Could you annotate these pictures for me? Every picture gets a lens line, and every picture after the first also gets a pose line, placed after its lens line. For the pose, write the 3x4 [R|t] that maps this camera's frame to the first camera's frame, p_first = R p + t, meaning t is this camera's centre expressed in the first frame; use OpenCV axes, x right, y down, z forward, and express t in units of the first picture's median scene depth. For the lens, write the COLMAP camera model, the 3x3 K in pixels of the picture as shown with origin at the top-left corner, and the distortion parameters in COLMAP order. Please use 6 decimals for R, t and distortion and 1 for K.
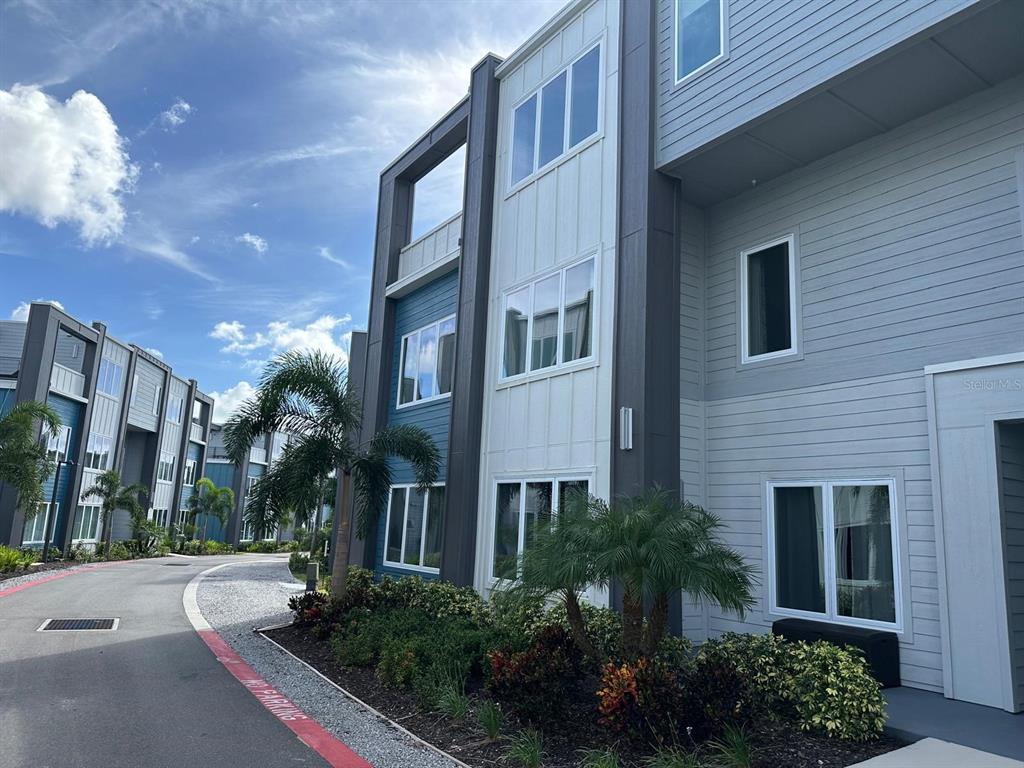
lens RADIAL K [[735.1, 0, 512.0], [0, 735.1, 384.0], [0, 0, 1]] dist [0.007137, -0.060566]
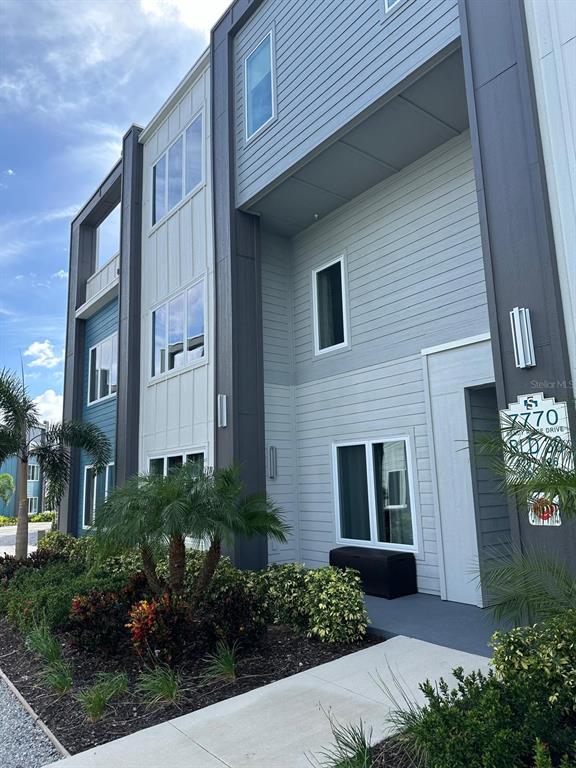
lens RADIAL K [[551.3, 0, 288.0], [0, 551.3, 384.0], [0, 0, 1]] dist [0.007137, -0.060566]
pose [[0.992623, -0.056358, 0.107351, 0.166360], [0.055699, 0.998406, 0.009123, 0.011974], [-0.107694, -0.003076, 0.994179, 0.028596]]
